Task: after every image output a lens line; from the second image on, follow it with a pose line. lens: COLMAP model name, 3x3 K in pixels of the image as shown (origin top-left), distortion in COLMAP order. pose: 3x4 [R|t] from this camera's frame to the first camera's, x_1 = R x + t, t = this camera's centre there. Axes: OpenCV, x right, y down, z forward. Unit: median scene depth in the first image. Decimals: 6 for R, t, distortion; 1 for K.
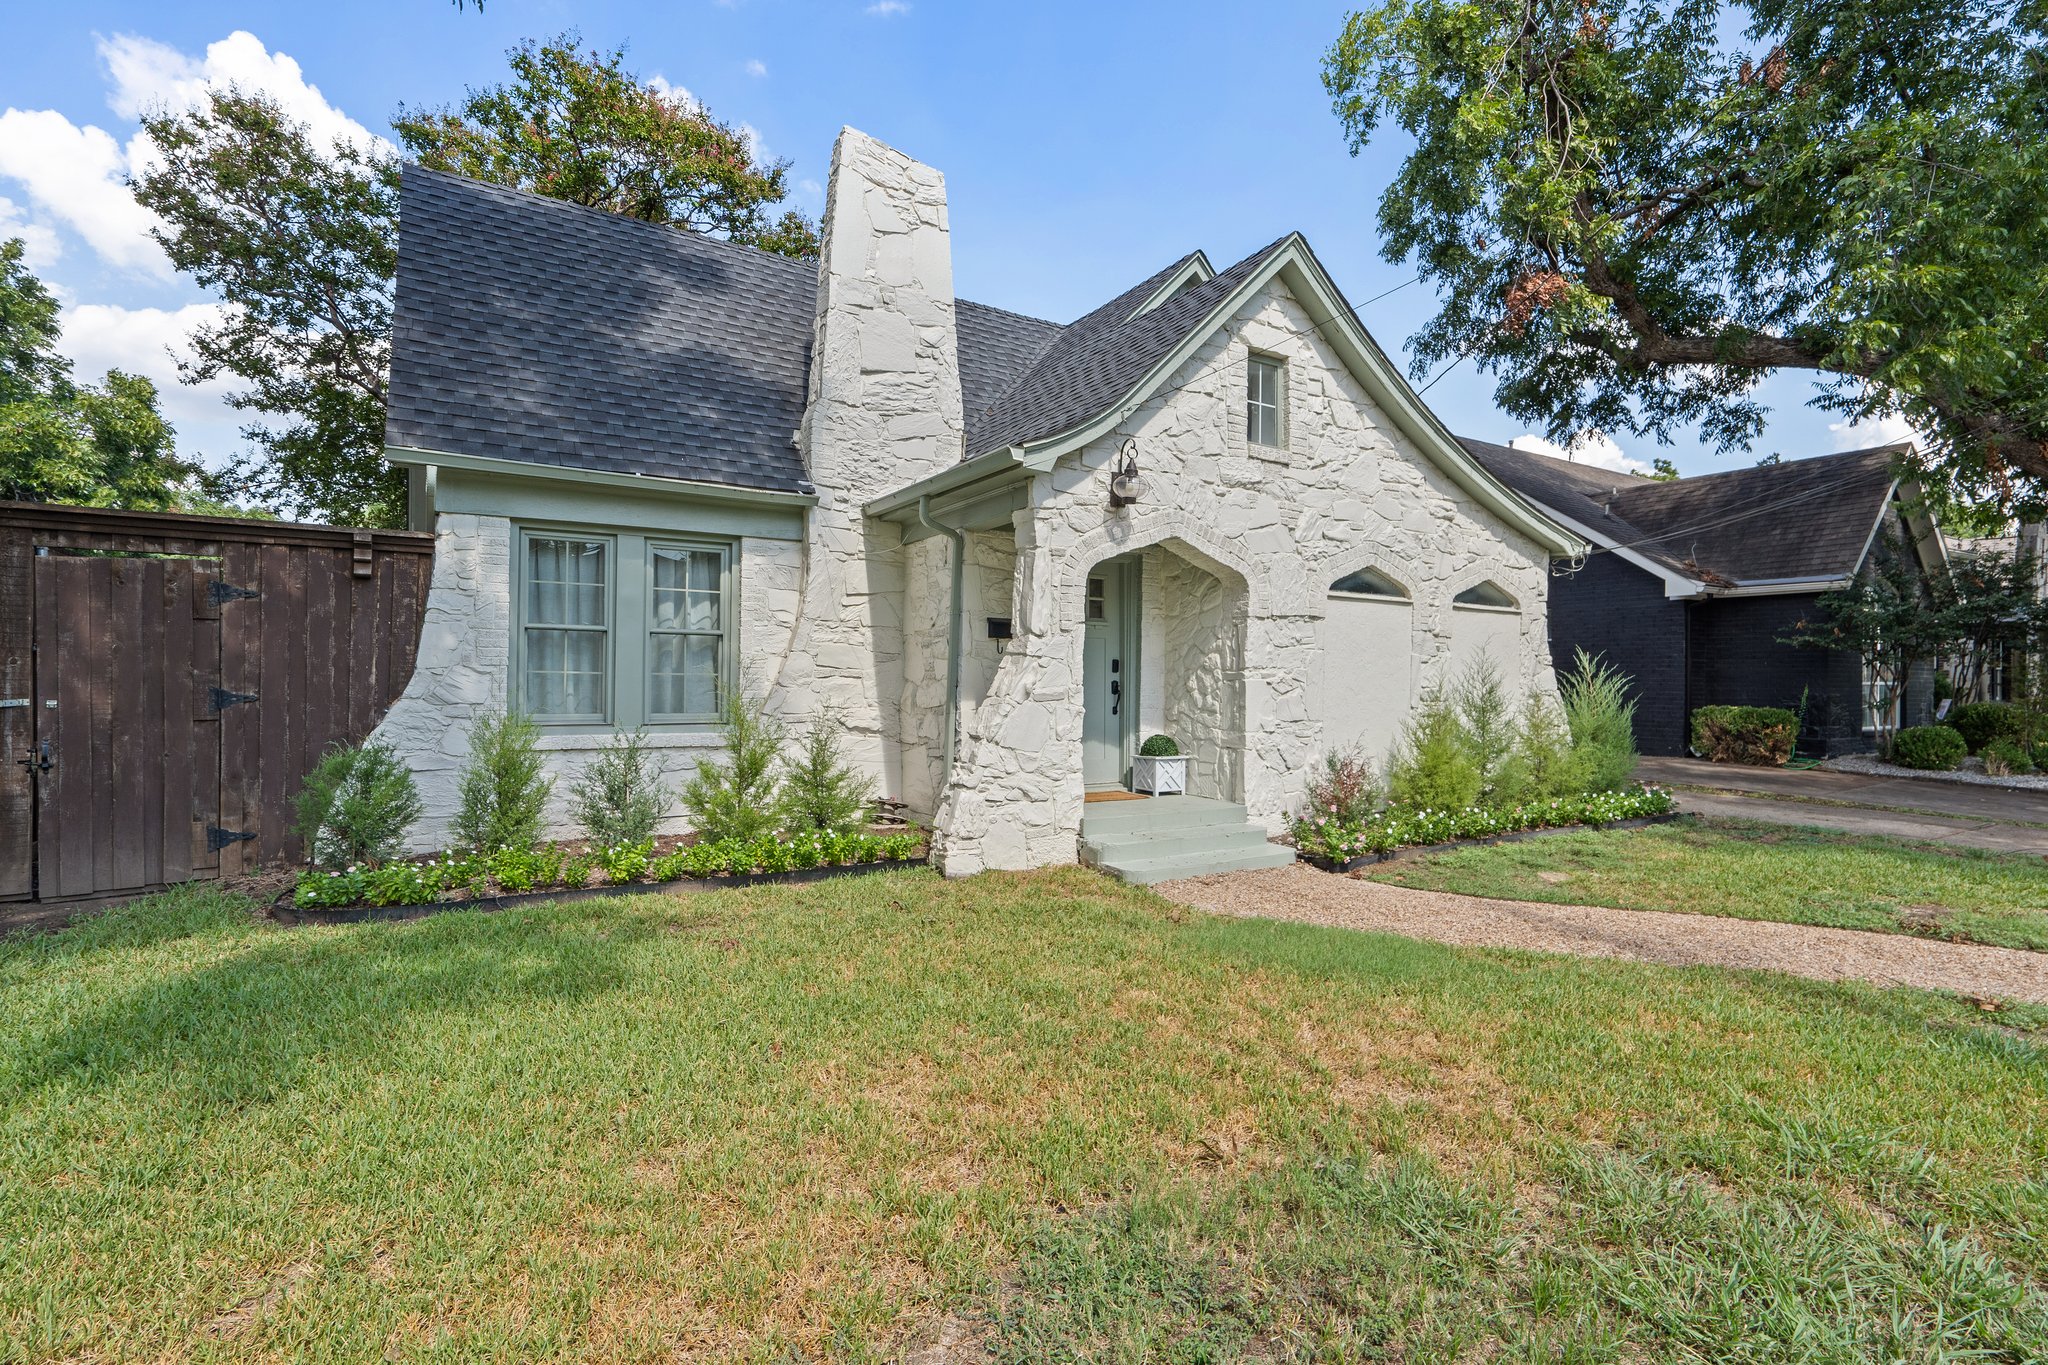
lens RADIAL K [[958.1, 0, 1026.9], [0, 958.1, 674.9], [0, 0, 1]] dist [-0.001564, 0.000346]
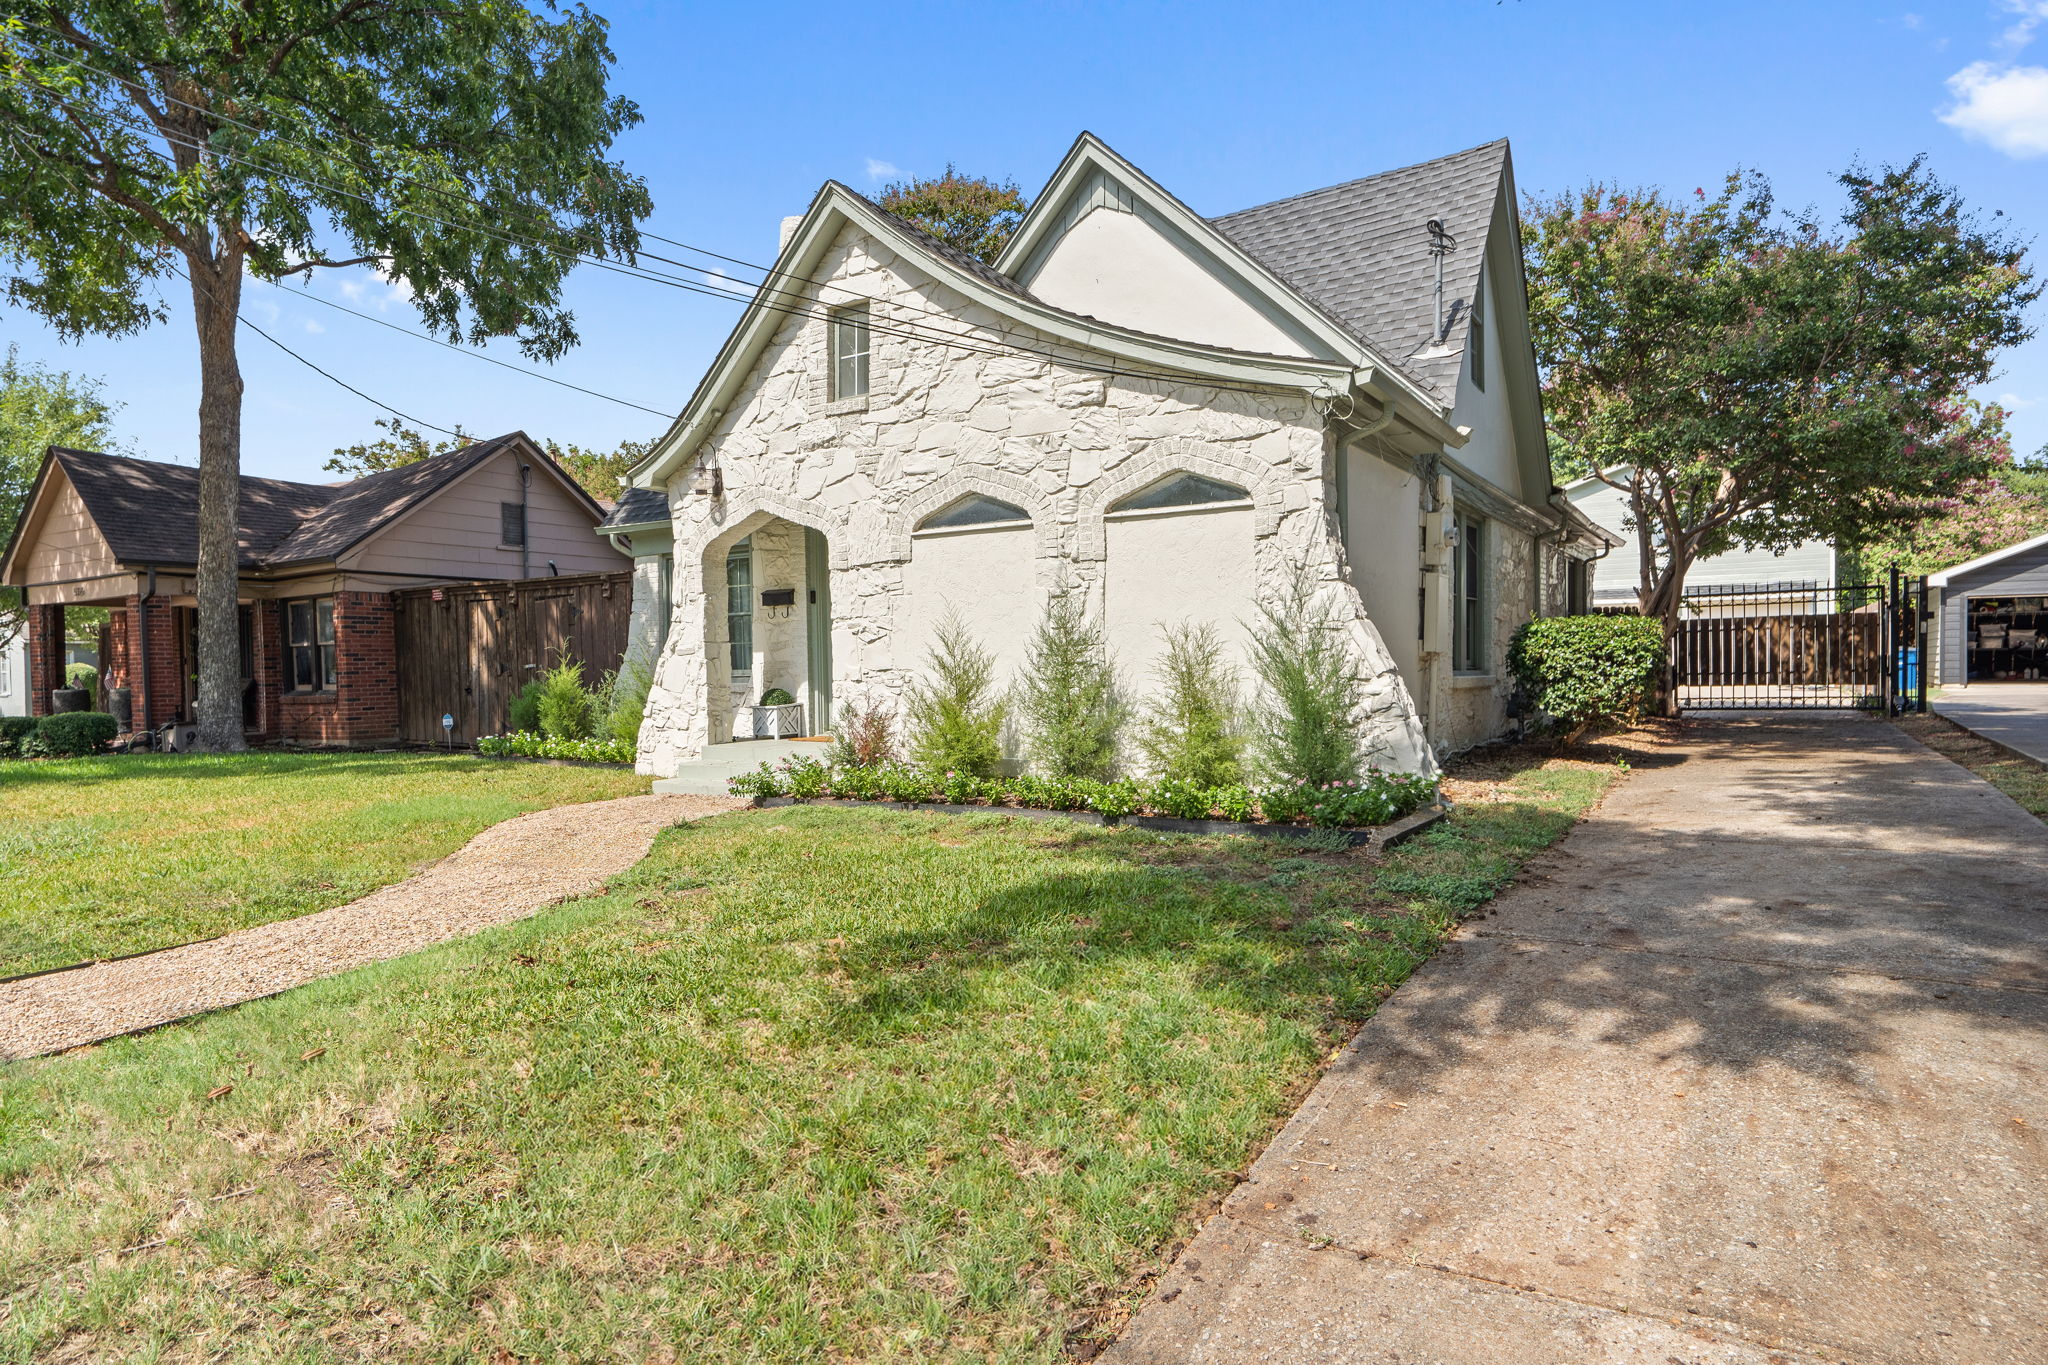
lens RADIAL K [[1143.7, 0, 1032.9], [0, 1143.7, 681.2], [0, 0, 1]] dist [0.005101, -0.000037]
pose [[0.432506, -0.002519, -0.901628, 1.426078], [0.030405, 0.999468, 0.011793, 0.051287], [0.901118, -0.032515, 0.432352, 0.645661]]
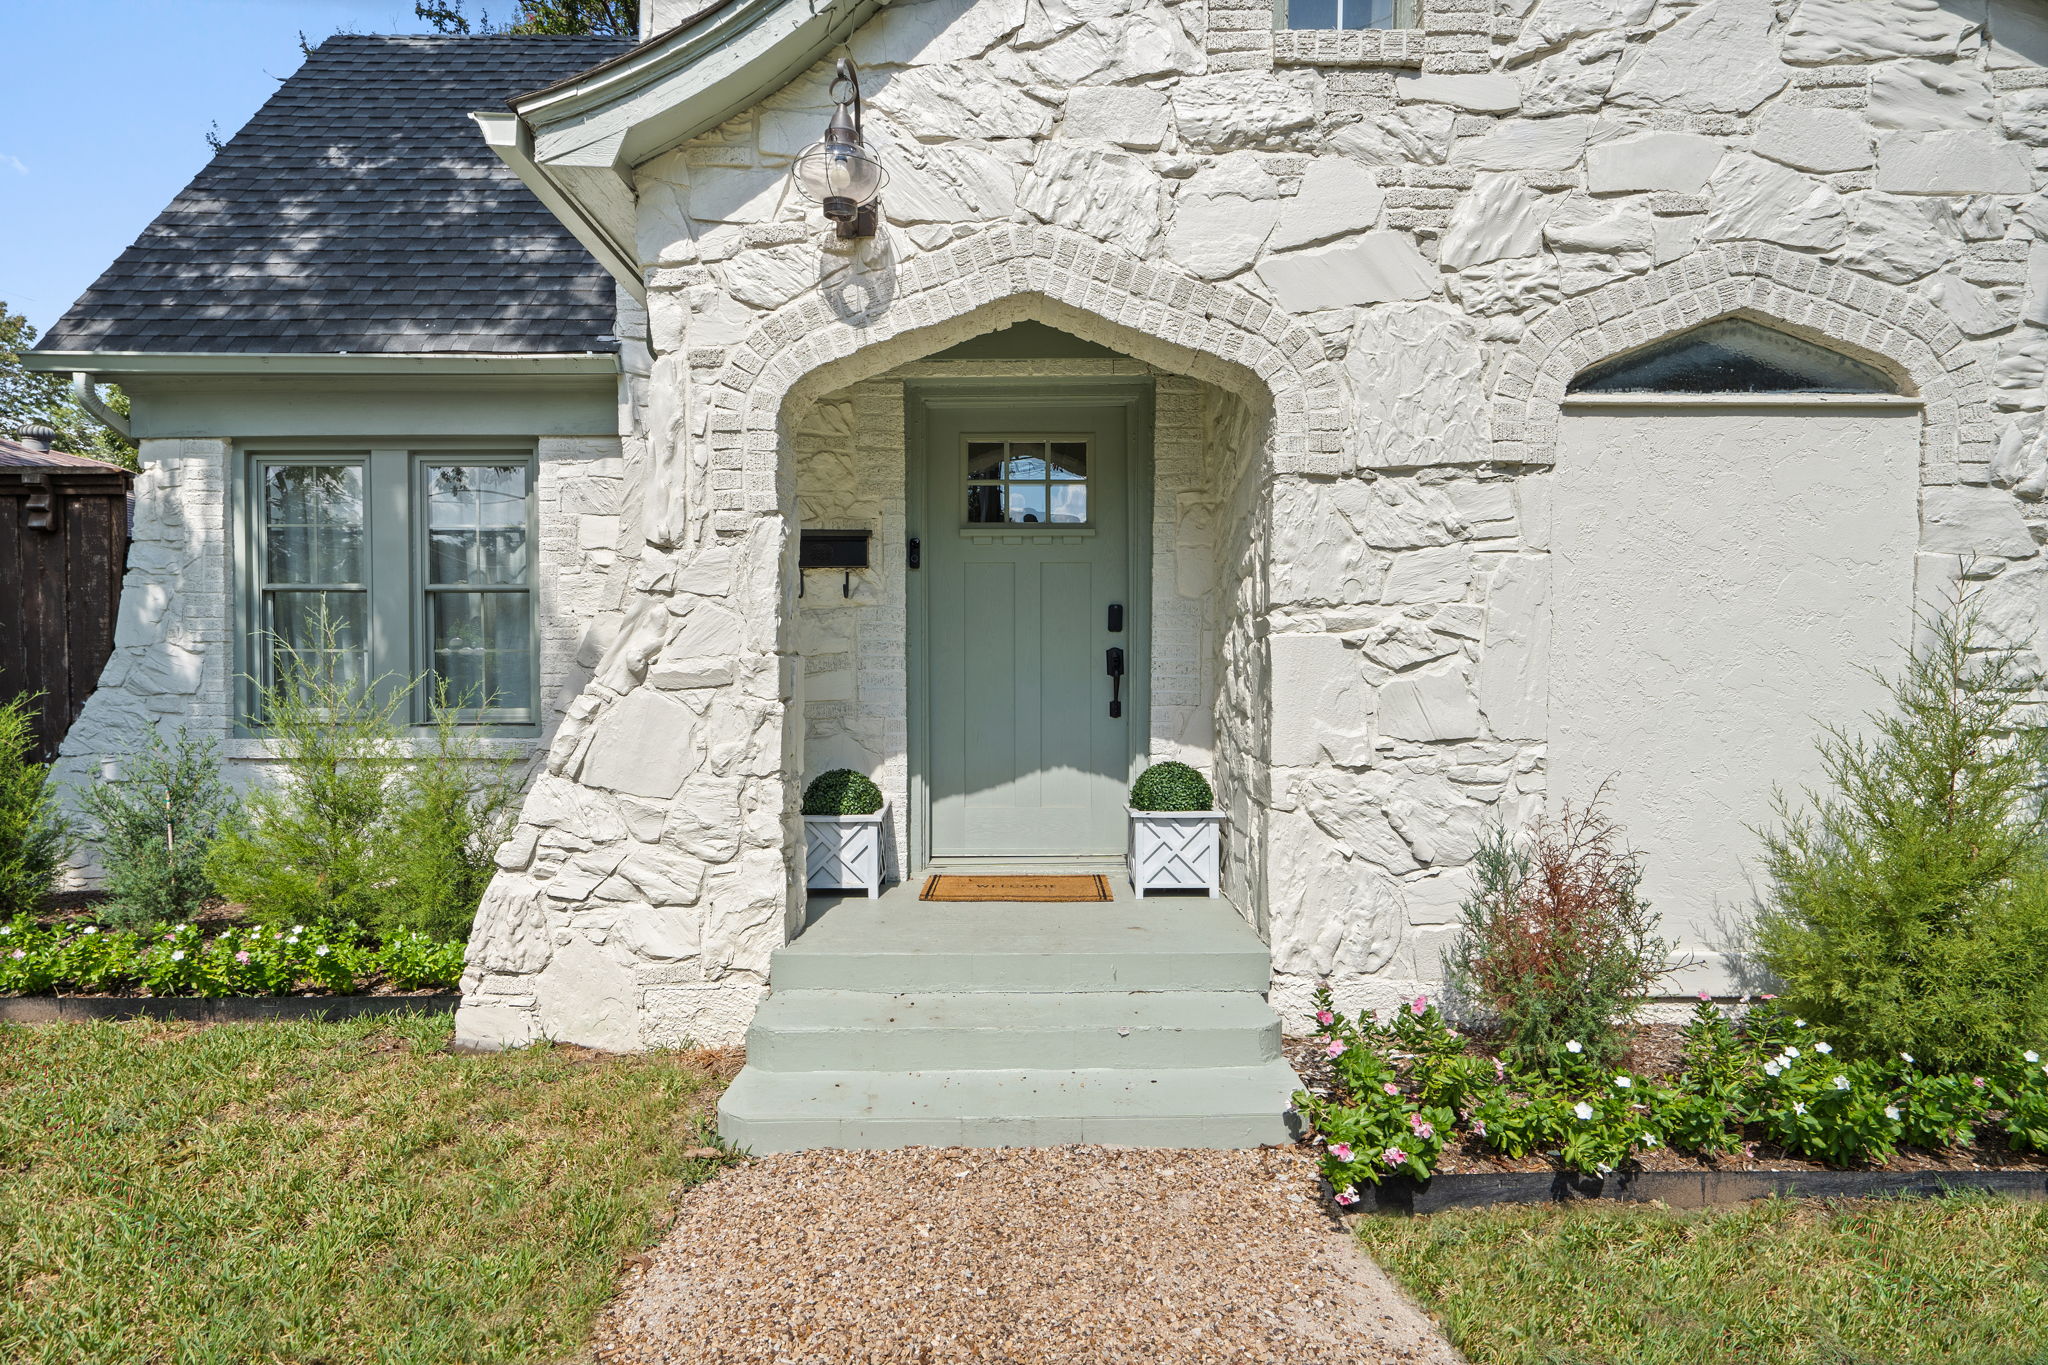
lens RADIAL K [[1060.1, 0, 1027.5], [0, 1060.1, 694.1], [0, 0, 1]] dist [0.002725, 0.002635]
pose [[0.854674, 0.001310, -0.519163, 0.365095], [0.014133, 0.999567, 0.025790, 0.016306], [0.518972, -0.029380, 0.854286, 0.560737]]
